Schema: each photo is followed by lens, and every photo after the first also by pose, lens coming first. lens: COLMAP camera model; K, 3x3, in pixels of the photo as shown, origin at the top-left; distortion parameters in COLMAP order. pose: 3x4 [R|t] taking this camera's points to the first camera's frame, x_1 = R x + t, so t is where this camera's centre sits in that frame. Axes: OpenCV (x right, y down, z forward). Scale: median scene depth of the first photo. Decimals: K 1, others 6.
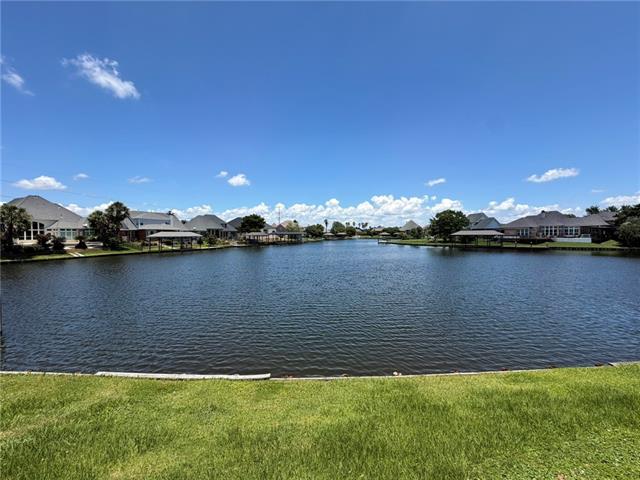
lens RADIAL K [[255.6, 0, 318.4], [0, 255.6, 239.8], [0, 0, 1]] dist [-0.001178, -0.000037]
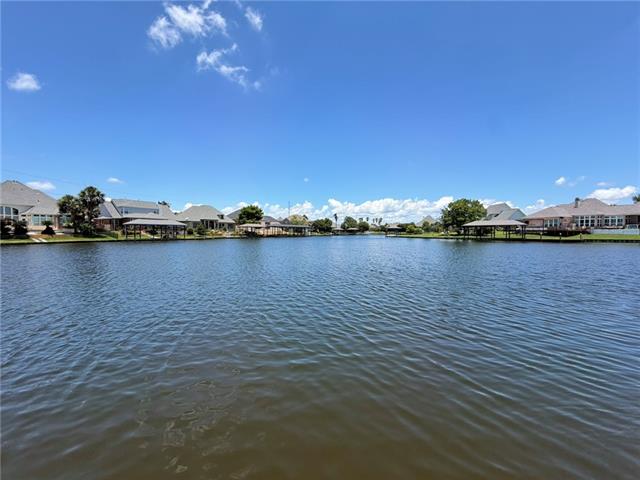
lens RADIAL K [[255.0, 0, 318.4], [0, 255.0, 239.7], [0, 0, 1]] dist [0.000588, -0.000070]
pose [[0.996790, 0.007577, -0.079702, 0.079706], [-0.007069, 0.999953, 0.006651, 0.022315], [0.079749, -0.006066, 0.996797, 0.074861]]
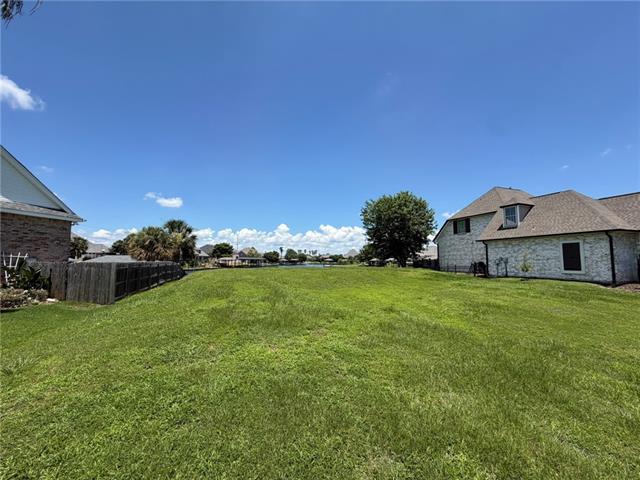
lens RADIAL K [[255.0, 0, 318.4], [0, 255.0, 239.7], [0, 0, 1]] dist [0.000588, -0.000070]
pose [[0.982321, 0.025459, 0.185467, -0.036799], [-0.005949, 0.994455, -0.104999, 0.013273], [-0.187112, 0.102039, 0.977025, -0.314590]]
